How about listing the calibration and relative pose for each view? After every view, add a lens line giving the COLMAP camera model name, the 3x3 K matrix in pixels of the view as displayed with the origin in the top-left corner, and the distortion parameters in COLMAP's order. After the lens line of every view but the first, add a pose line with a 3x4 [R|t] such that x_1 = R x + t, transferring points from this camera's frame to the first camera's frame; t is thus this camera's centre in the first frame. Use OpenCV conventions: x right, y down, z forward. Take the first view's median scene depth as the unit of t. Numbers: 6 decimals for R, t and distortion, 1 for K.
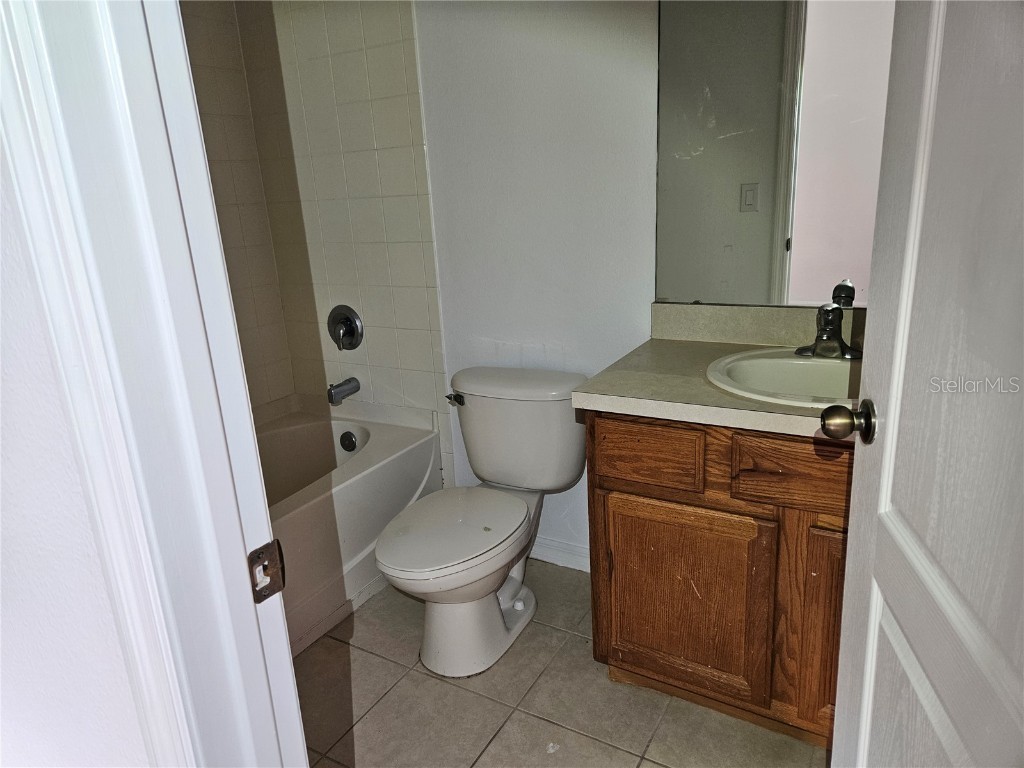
lens RADIAL K [[688.8, 0, 506.7], [0, 688.8, 378.1], [0, 0, 1]] dist [0.021571, -0.000031]
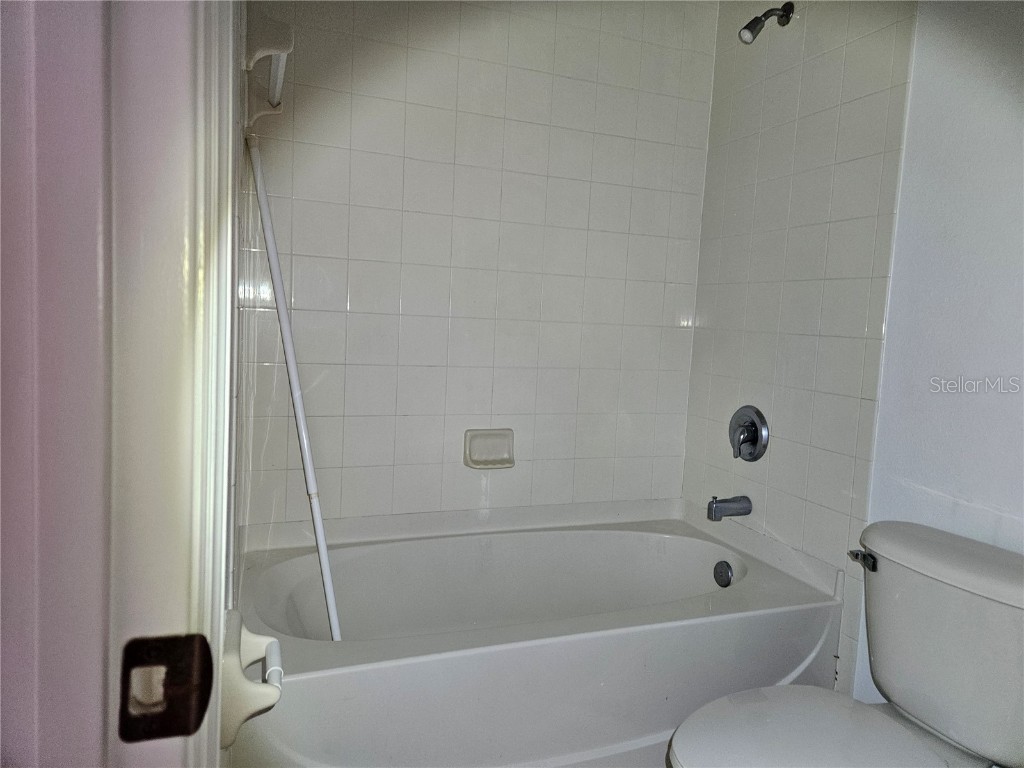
lens RADIAL K [[691.5, 0, 512.9], [0, 691.5, 357.0], [0, 0, 1]] dist [0.026592, 0.001043]
pose [[0.780025, 0.146608, -0.608332, 0.037421], [-0.268264, 0.956645, -0.113426, 0.008870], [0.565328, 0.251669, 0.785536, 0.179619]]
